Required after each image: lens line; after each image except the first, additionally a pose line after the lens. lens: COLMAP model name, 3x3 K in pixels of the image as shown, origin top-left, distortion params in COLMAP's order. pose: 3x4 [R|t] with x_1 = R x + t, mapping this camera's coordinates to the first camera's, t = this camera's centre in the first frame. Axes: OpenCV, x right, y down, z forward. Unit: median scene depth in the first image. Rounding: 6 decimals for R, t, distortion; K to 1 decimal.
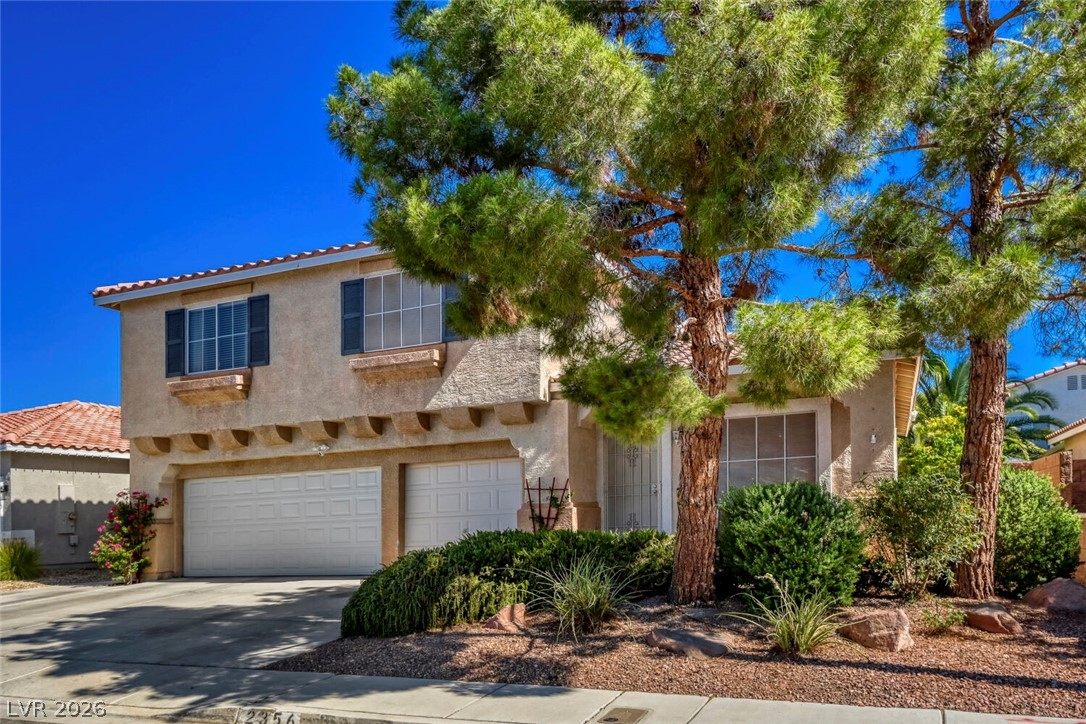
lens RADIAL K [[814.7, 0, 543.0], [0, 814.7, 362.0], [0, 0, 1]] dist [0.014116, 0.004766]
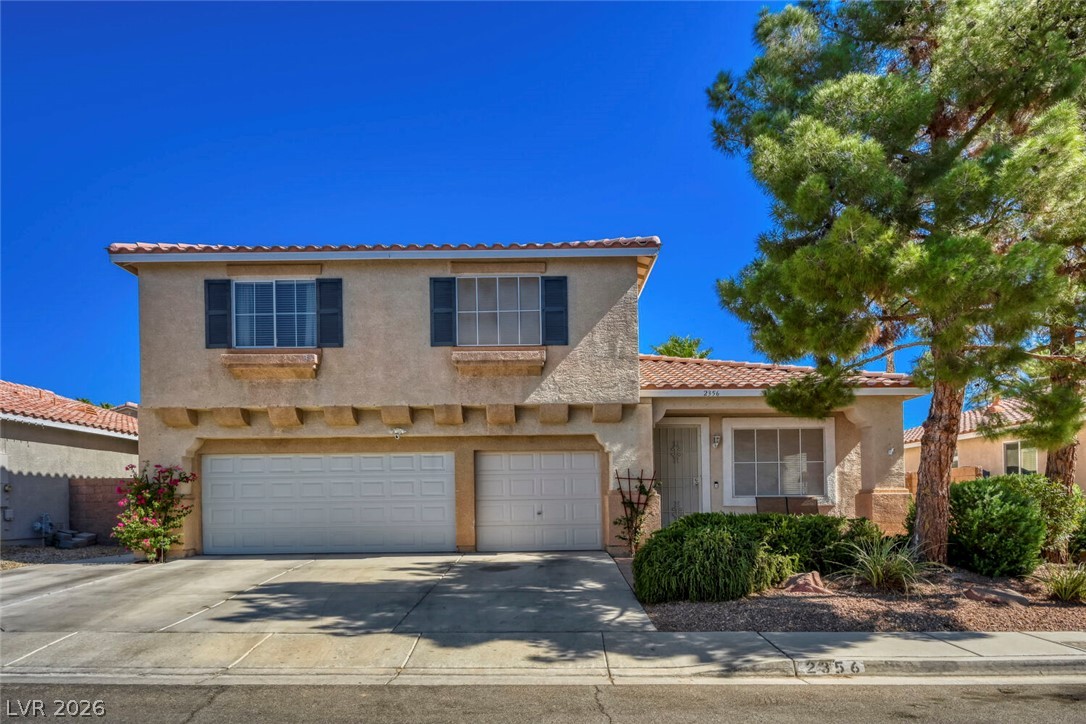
lens RADIAL K [[711.9, 0, 543.0], [0, 711.9, 362.0], [0, 0, 1]] dist [0.002614, -0.001768]
pose [[0.925671, 0.096473, 0.365823, -0.447095], [-0.092309, 0.995311, -0.028900, 0.025643], [-0.366896, -0.007017, 0.930235, 0.078150]]
